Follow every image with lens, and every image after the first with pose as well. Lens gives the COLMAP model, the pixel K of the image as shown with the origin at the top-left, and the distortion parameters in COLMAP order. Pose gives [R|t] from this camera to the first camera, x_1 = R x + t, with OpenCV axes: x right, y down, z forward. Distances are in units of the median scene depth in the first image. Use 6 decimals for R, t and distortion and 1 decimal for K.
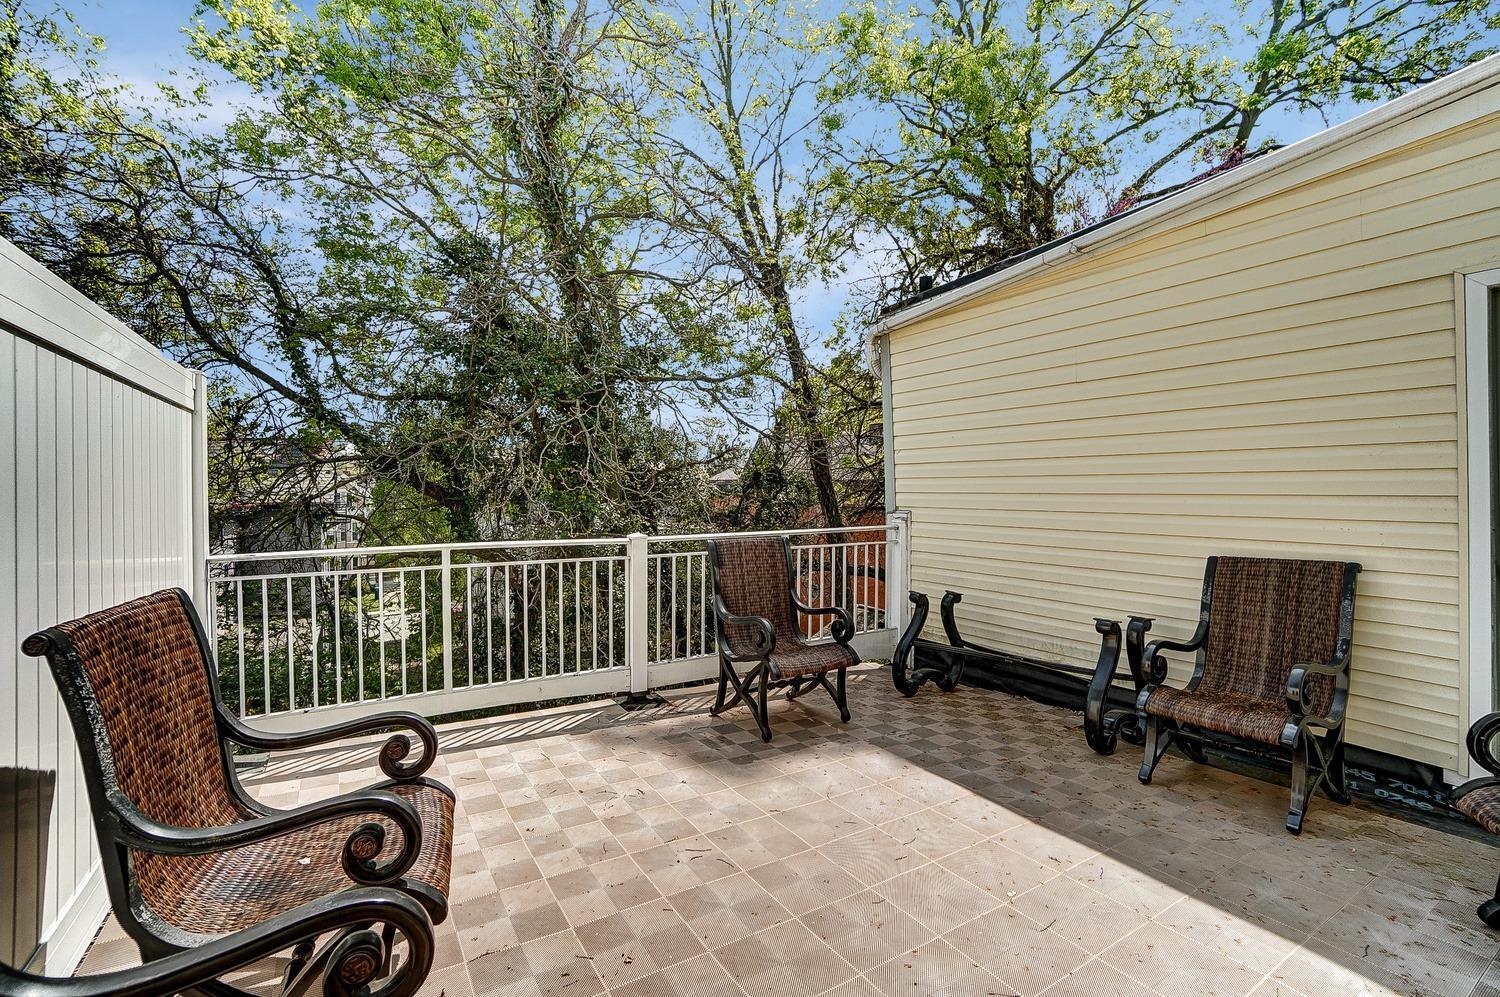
lens RADIAL K [[660.3, 0, 759.8], [0, 660.3, 492.5], [0, 0, 1]] dist [-0.061711, 0.020384]
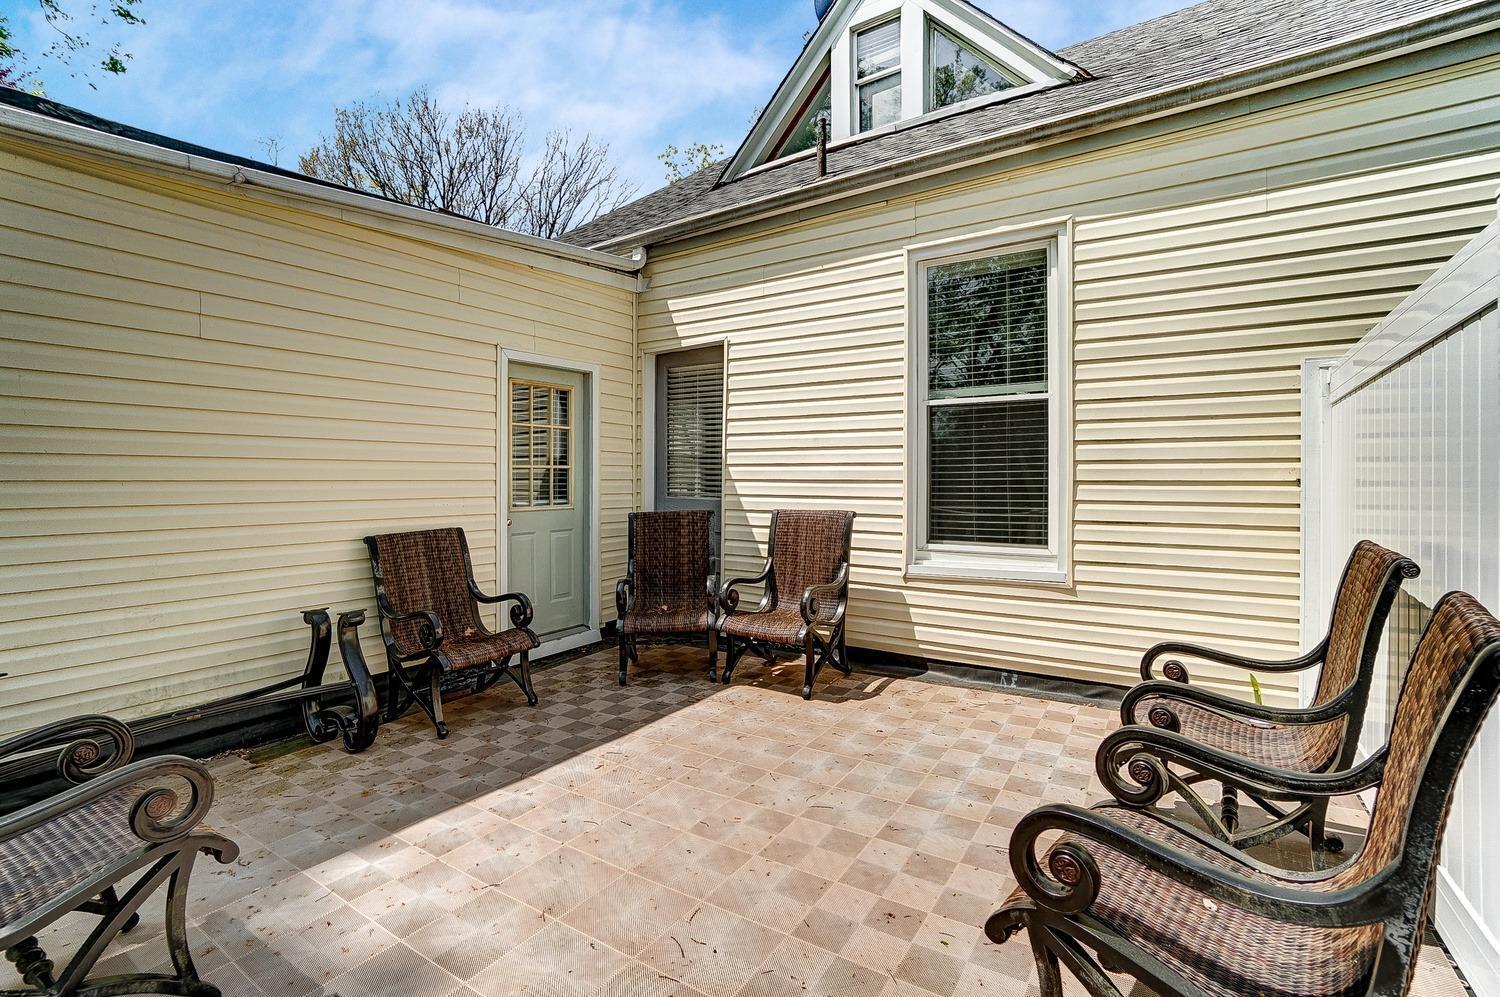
lens RADIAL K [[679.1, 0, 751.4], [0, 679.1, 484.4], [0, 0, 1]] dist [-0.061363, 0.022687]
pose [[-0.419849, 0.006559, 0.907570, -0.581441], [0.013989, 0.999902, -0.000755, 0.021668], [-0.907486, 0.012379, -0.419900, 0.878439]]
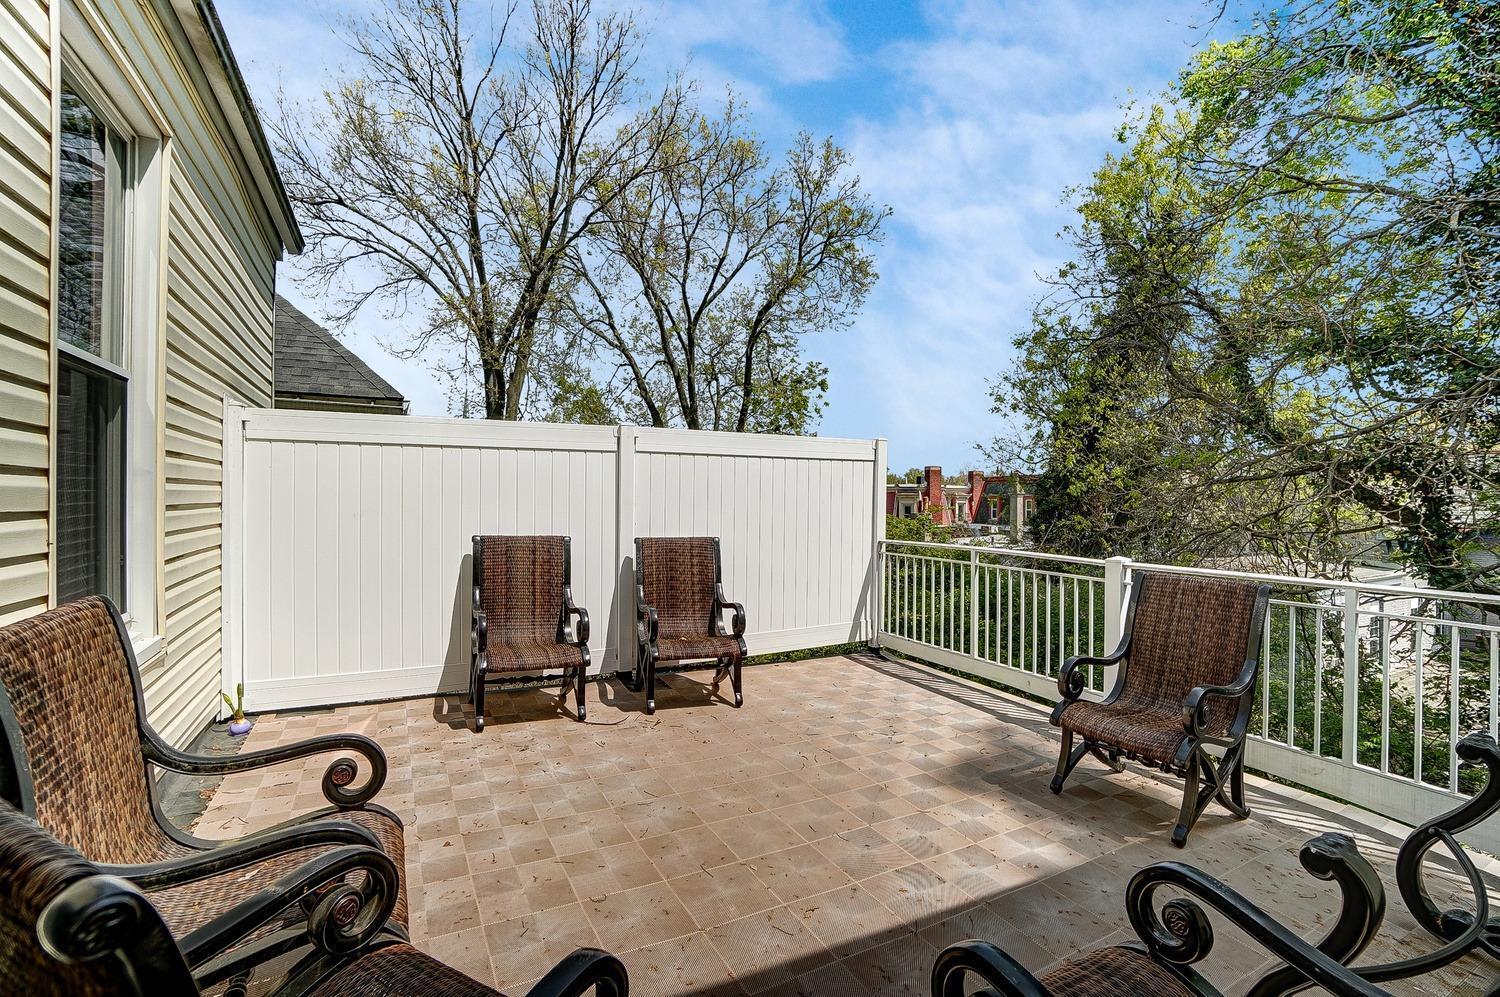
lens RADIAL K [[660.3, 0, 759.8], [0, 660.3, 492.5], [0, 0, 1]] dist [-0.061711, 0.020384]
pose [[-0.043648, -0.009204, -0.999005, 0.942185], [-0.033676, 0.999403, -0.007736, -0.005904], [0.998479, 0.033305, -0.043932, 0.655793]]
